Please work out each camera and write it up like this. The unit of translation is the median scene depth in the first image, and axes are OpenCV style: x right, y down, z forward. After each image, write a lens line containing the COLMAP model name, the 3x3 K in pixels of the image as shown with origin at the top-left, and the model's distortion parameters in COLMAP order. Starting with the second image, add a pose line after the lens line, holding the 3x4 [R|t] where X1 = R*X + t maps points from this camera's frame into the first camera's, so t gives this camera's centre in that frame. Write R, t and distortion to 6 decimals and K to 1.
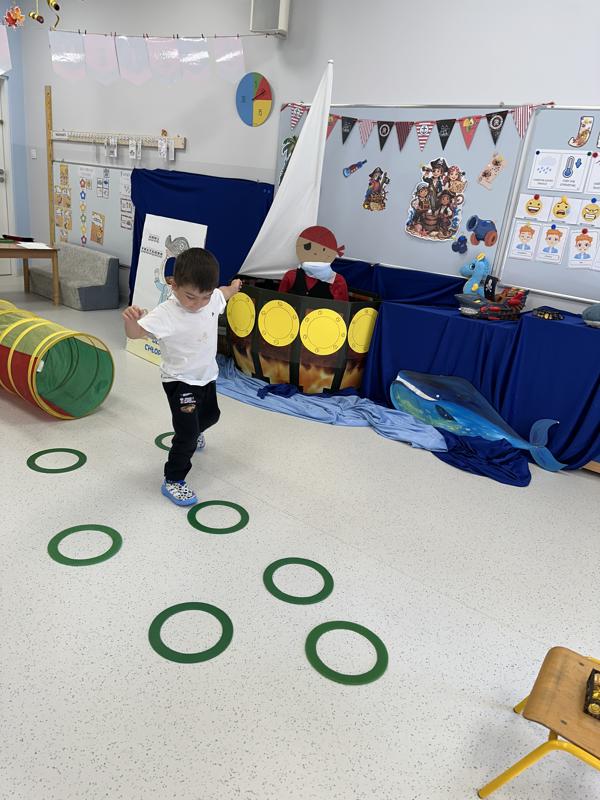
lens RADIAL K [[565.4, 0, 298.2], [0, 565.4, 393.7], [0, 0, 1]] dist [-0.001450, -0.010851]
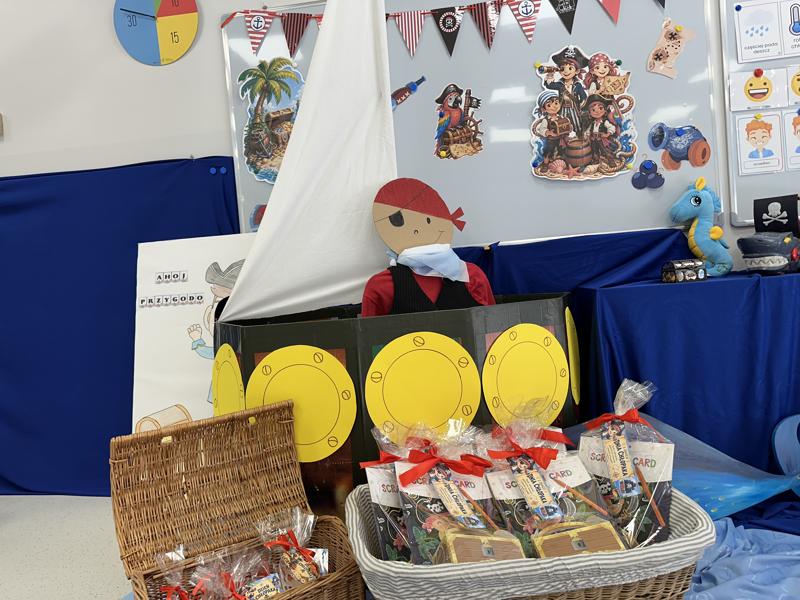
lens RADIAL K [[565.4, 0, 402.6], [0, 565.4, 300.0], [0, 0, 1]] dist [-0.001450, -0.010851]
pose [[0.855766, -0.183816, 0.483607, -0.221021], [0.320299, 0.922311, -0.216219, -0.101227], [-0.406291, 0.339932, 0.848159, 0.645731]]
